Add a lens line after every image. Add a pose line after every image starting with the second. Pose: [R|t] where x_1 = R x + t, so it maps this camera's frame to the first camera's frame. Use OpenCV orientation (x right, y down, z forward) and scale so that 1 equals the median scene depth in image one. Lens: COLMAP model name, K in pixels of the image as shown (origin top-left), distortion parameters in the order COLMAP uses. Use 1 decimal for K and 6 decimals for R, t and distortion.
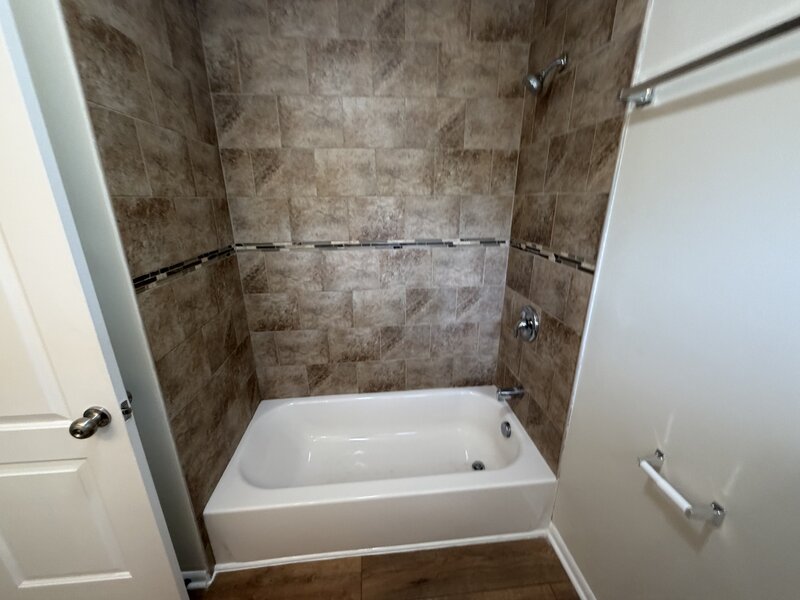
lens RADIAL K [[319.8, 0, 398.1], [0, 319.8, 301.0], [0, 0, 1]] dist [0.000584, 0.000329]
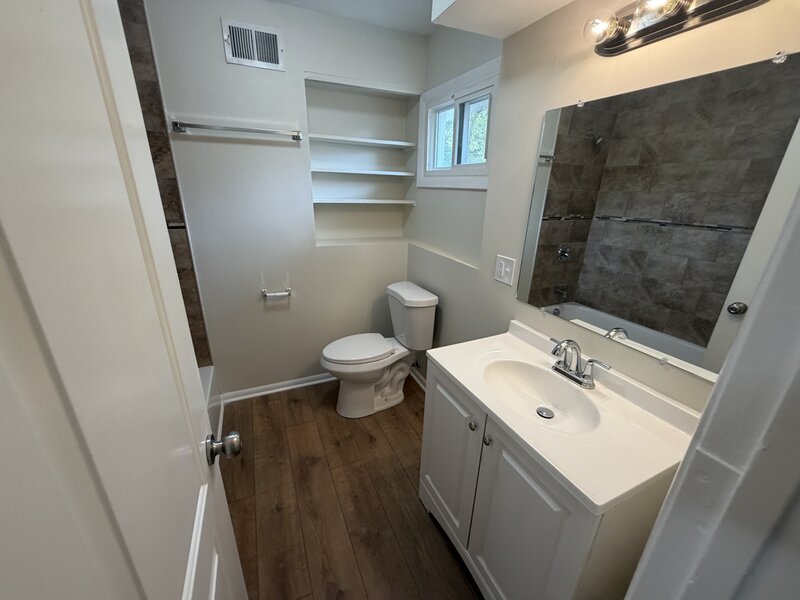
lens RADIAL K [[319.8, 0, 398.1], [0, 319.8, 301.0], [0, 0, 1]] dist [0.000584, 0.000329]
pose [[-0.339438, -0.316968, 0.885614, -1.434200], [0.267713, 0.870021, 0.413996, -0.156258], [-0.901727, 0.377617, -0.210462, 0.531801]]
